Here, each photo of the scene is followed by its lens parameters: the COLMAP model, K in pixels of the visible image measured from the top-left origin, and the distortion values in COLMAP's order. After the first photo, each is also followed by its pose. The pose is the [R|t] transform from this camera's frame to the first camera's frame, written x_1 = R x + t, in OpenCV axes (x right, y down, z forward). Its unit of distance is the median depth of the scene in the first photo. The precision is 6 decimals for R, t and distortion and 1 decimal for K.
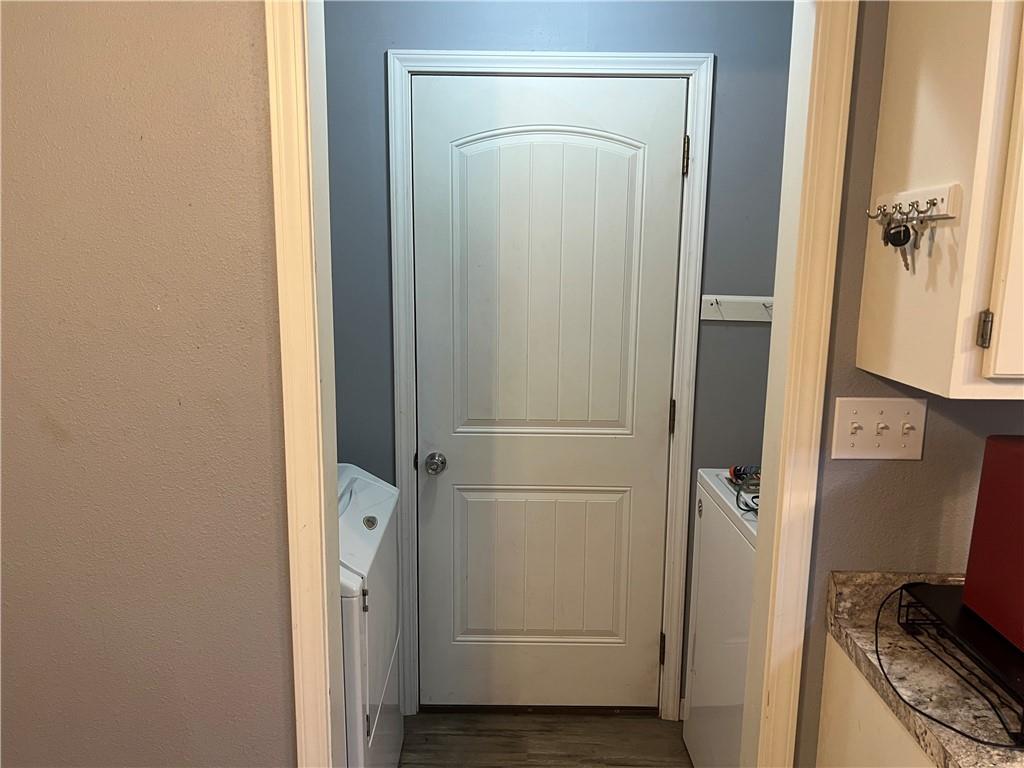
lens RADIAL K [[778.7, 0, 510.8], [0, 778.7, 388.5], [0, 0, 1]] dist [0.035505, -0.034001]
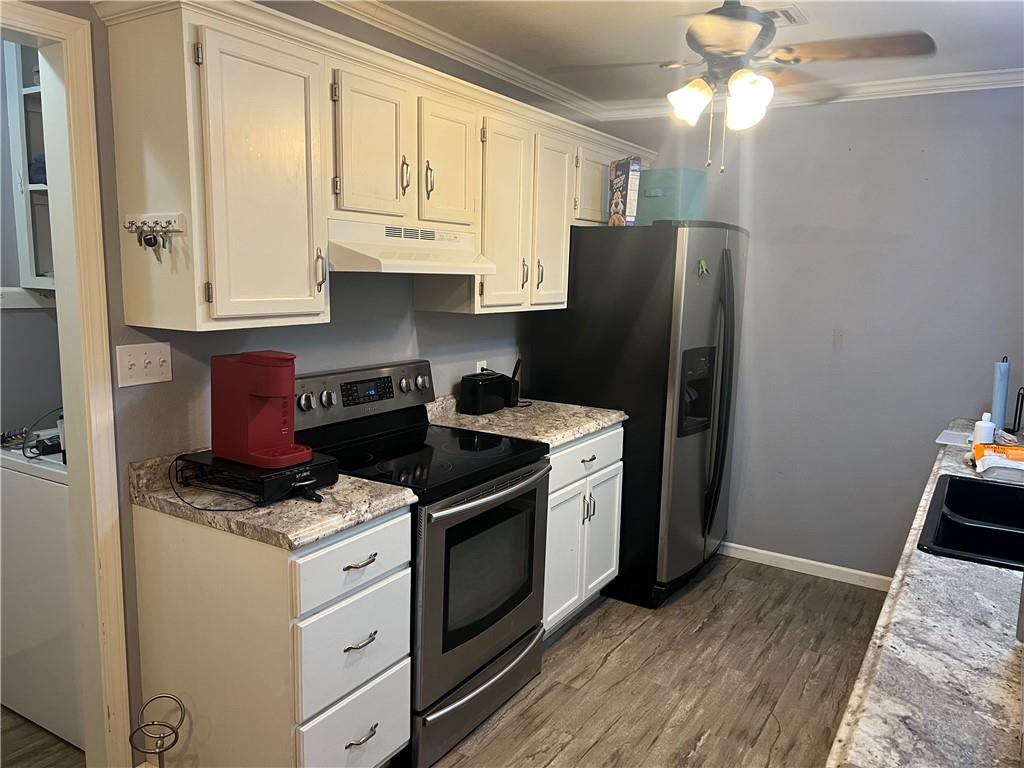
lens RADIAL K [[778.7, 0, 518.4], [0, 778.7, 388.7], [0, 0, 1]] dist [0.035505, -0.034001]
pose [[0.522816, -0.136075, 0.841514, -0.472521], [0.133593, 0.988058, 0.076773, 0.082280], [-0.841912, 0.072283, 0.534752, -0.464901]]
